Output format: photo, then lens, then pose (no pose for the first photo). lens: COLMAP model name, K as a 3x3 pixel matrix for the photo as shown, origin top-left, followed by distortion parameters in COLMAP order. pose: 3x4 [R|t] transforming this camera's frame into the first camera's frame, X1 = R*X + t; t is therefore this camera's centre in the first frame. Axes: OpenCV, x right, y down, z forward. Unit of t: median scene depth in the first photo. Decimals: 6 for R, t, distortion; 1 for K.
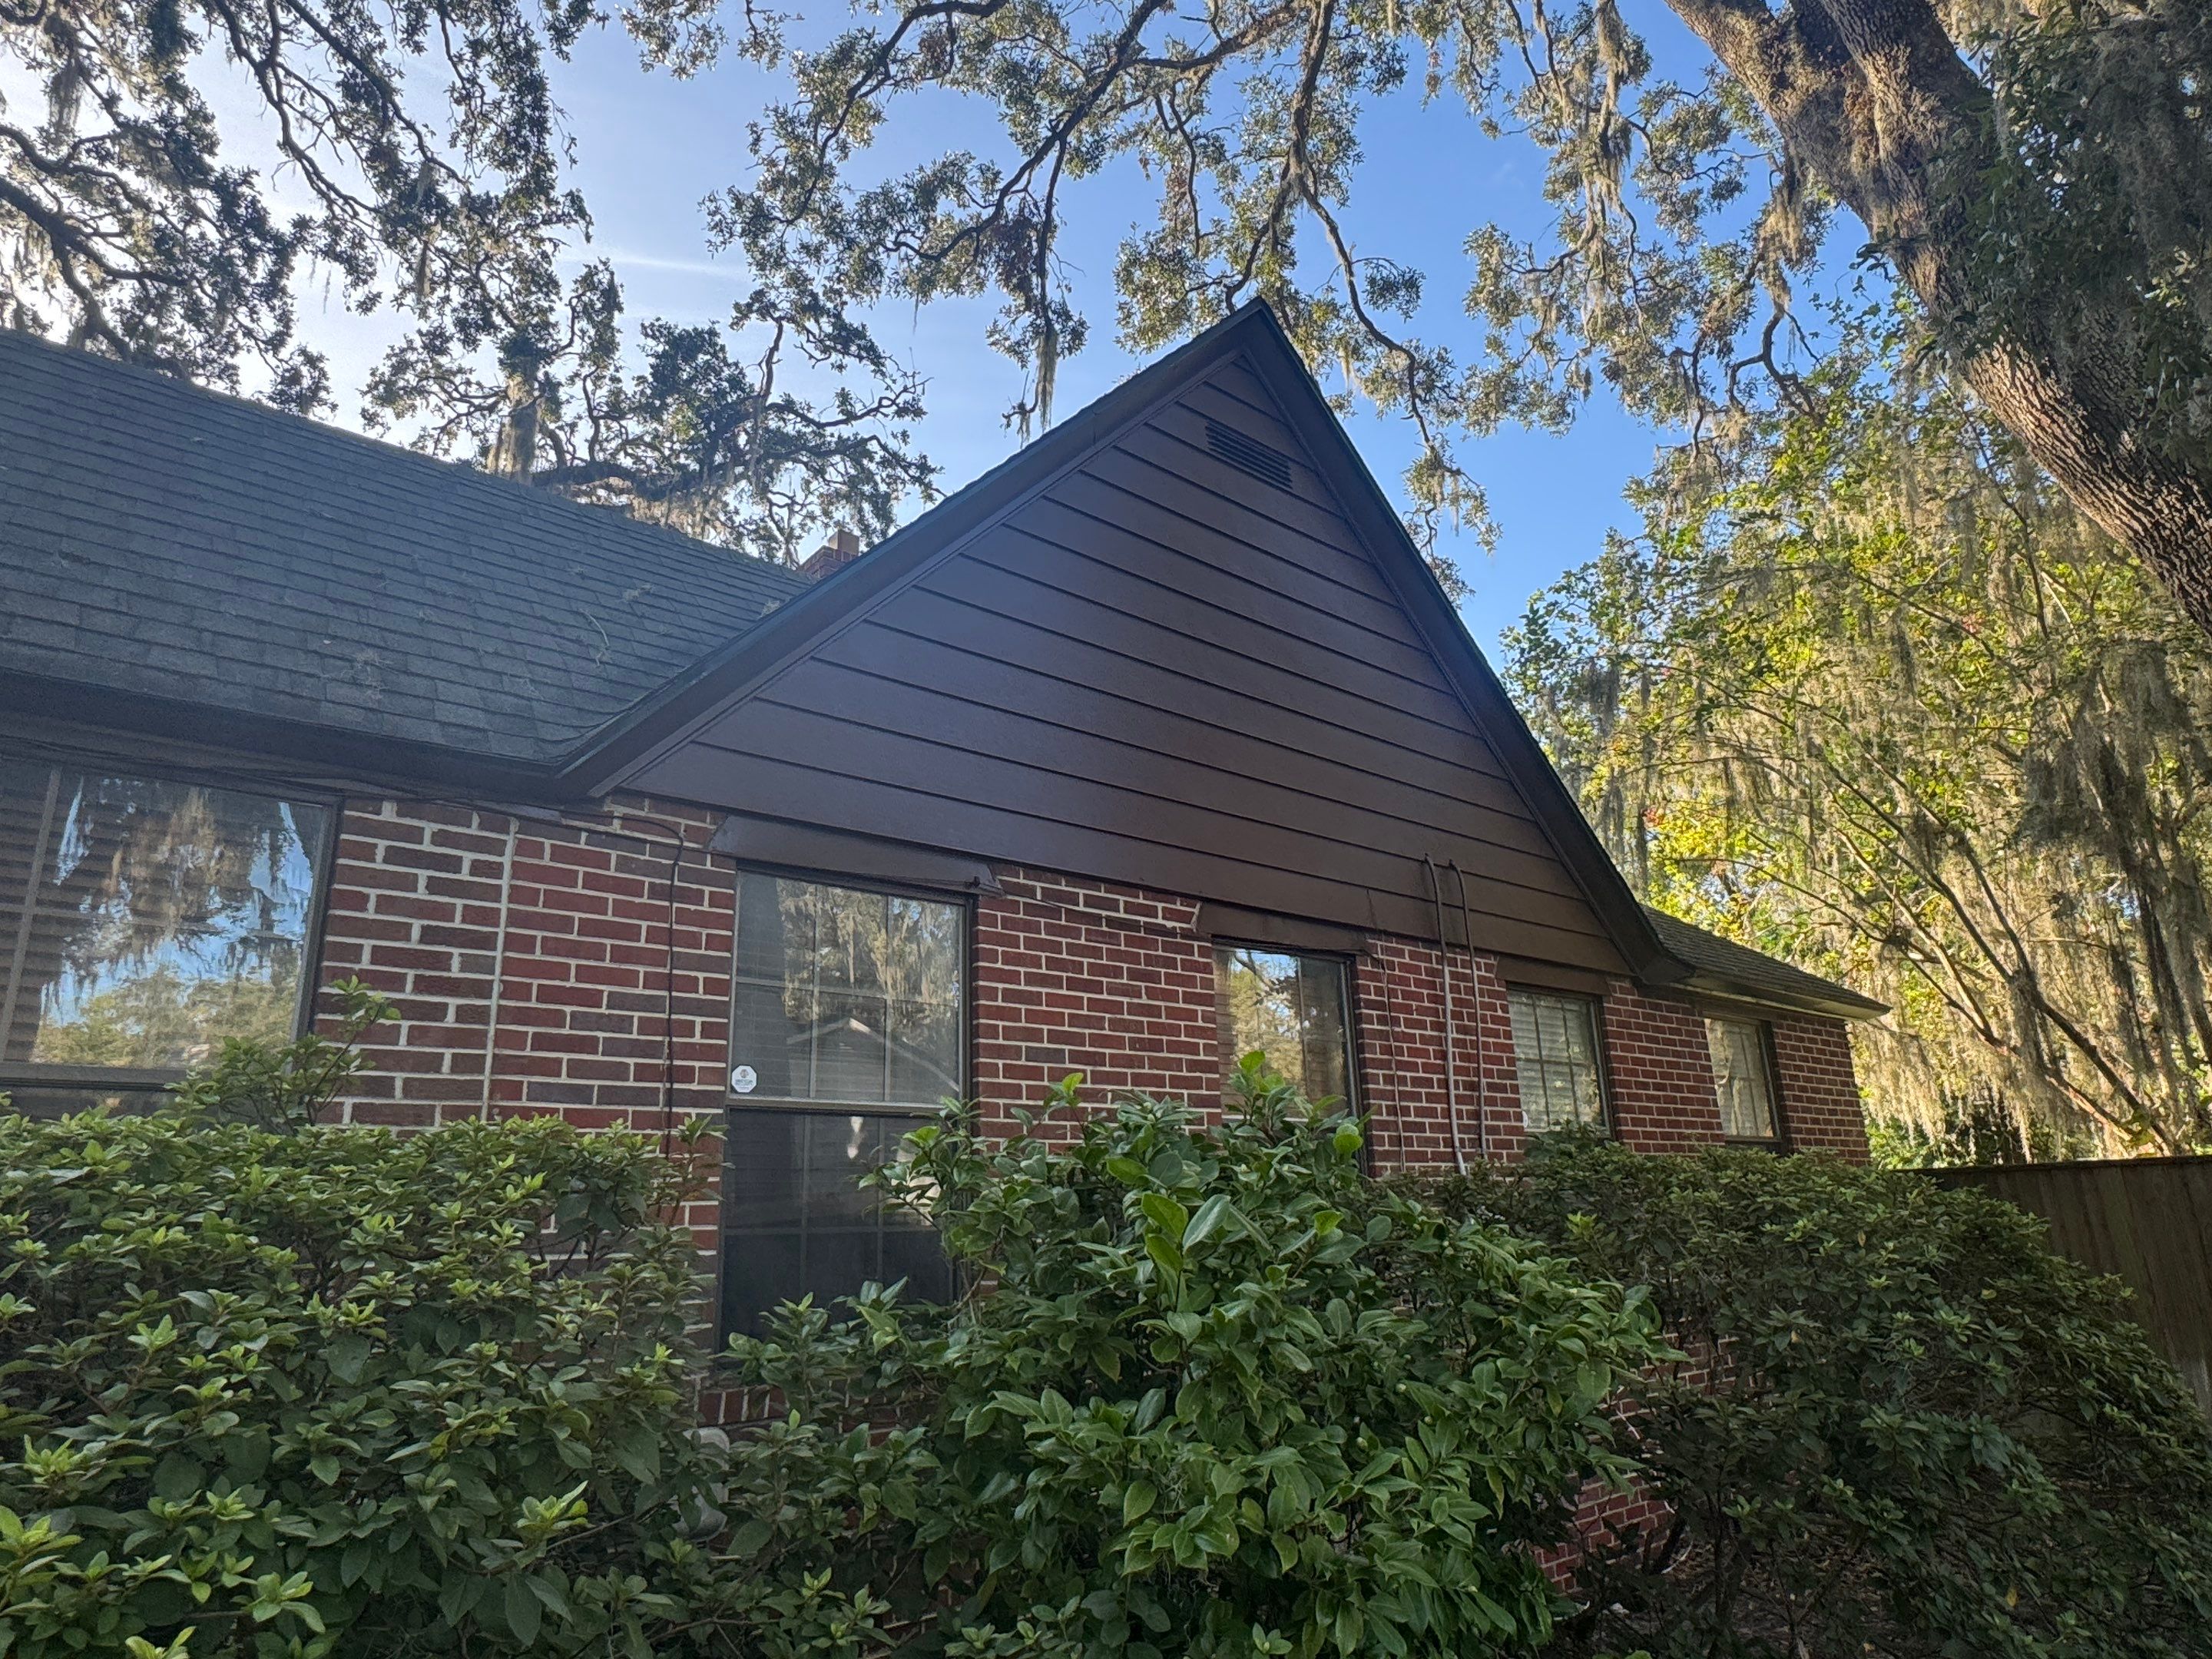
lens RADIAL K [[1318.8, 0, 1106.0], [0, 1318.8, 829.5], [0, 0, 1]] dist [-0.002754, -0.003971]
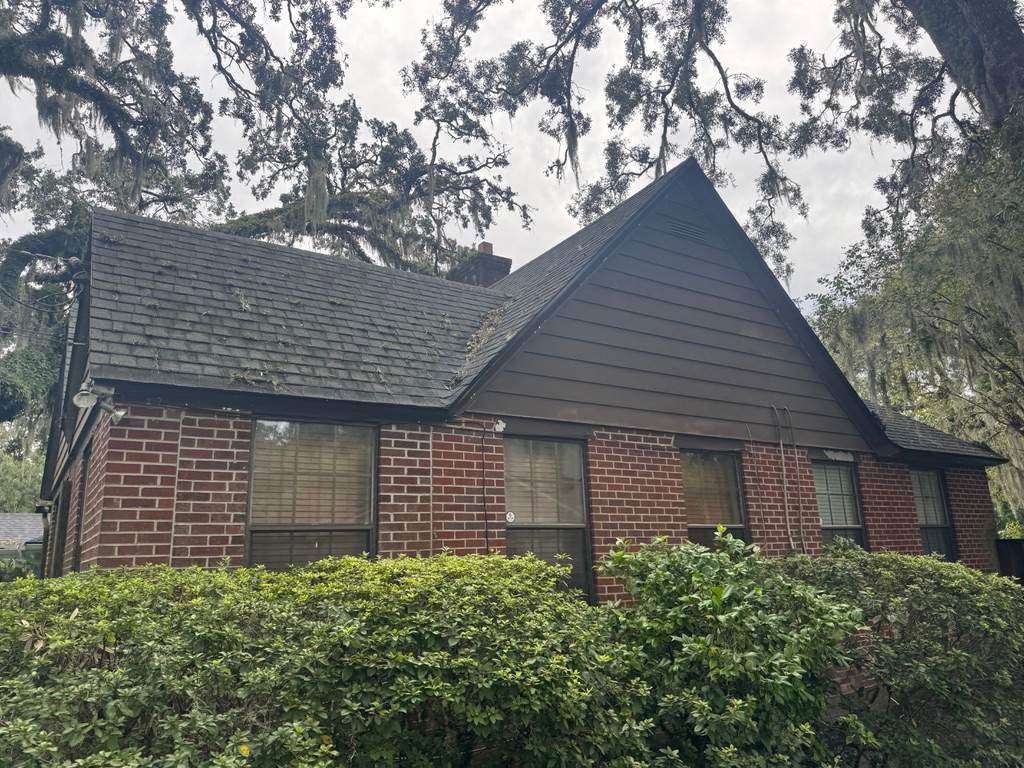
lens RADIAL K [[706.9, 0, 504.3], [0, 706.9, 379.3], [0, 0, 1]] dist [0.175516, -0.321525]
pose [[0.993776, -0.025385, -0.108470, -0.065272], [0.031591, 0.997938, 0.055880, -0.090721], [0.106827, -0.058959, 0.992528, -0.222158]]
